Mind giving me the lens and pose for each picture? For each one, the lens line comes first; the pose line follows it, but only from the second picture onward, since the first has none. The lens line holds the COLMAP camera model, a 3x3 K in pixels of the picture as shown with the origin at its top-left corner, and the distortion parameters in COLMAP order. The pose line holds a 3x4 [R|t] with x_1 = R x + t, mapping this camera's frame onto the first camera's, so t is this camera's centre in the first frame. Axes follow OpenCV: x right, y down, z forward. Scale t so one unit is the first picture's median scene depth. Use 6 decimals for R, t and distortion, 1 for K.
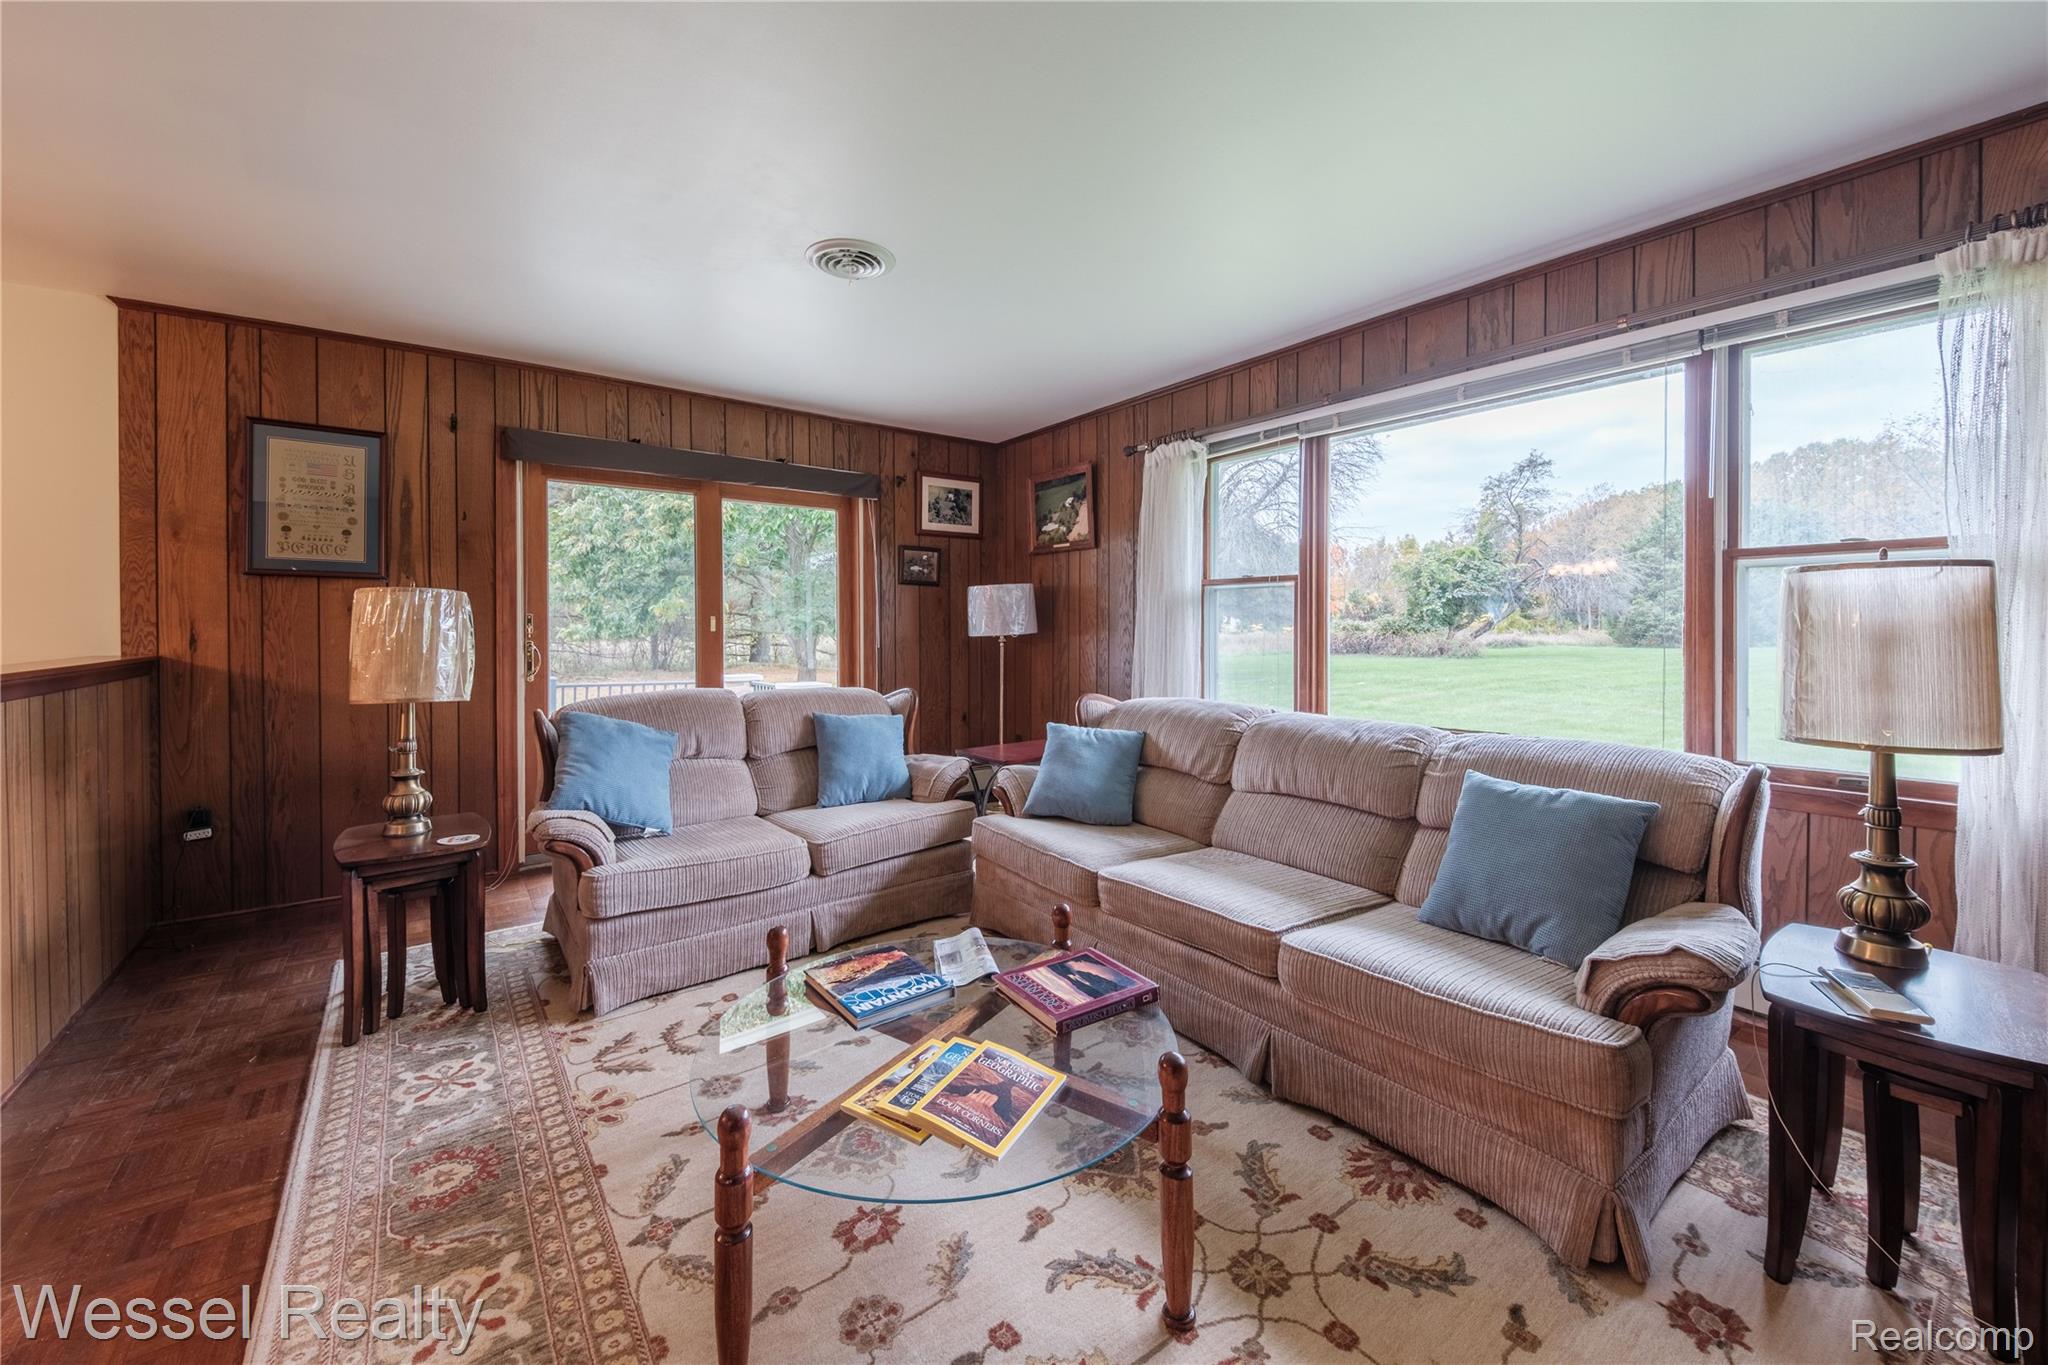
lens RADIAL K [[744.7, 0, 1052.0], [0, 744.7, 637.7], [0, 0, 1]] dist [0.009228, -0.003341]
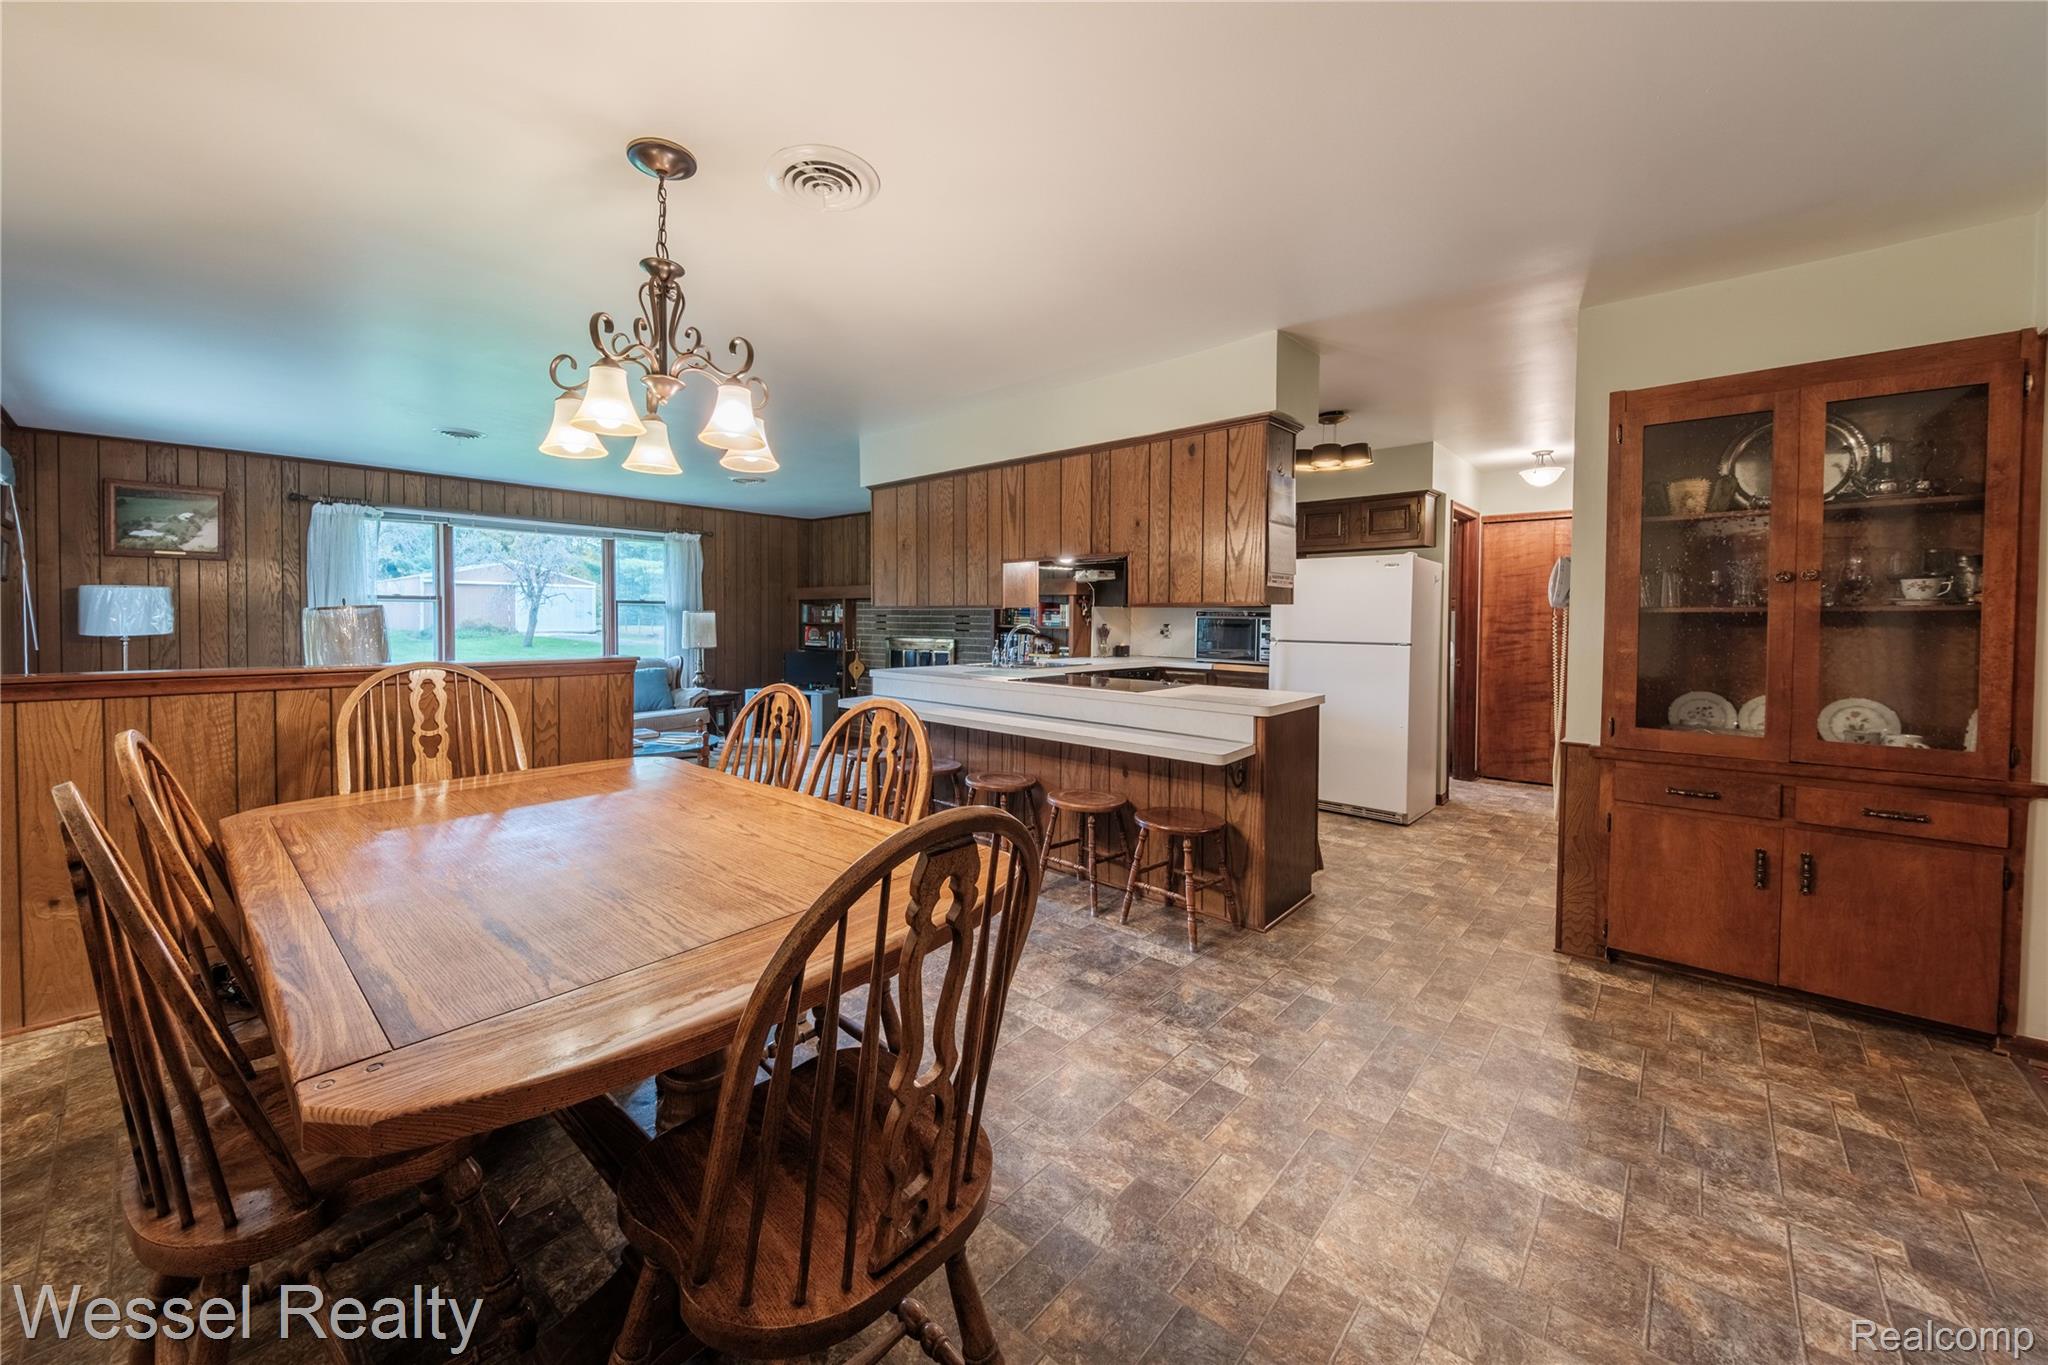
lens RADIAL K [[744.7, 0, 935.1], [0, 744.7, 622.6], [0, 0, 1]] dist [0.009228, -0.003341]
pose [[-0.153381, -0.007369, 0.988140, -1.590178], [0.014343, 0.999850, 0.009683, -0.018724], [-0.988063, 0.015658, -0.153253, 0.068034]]
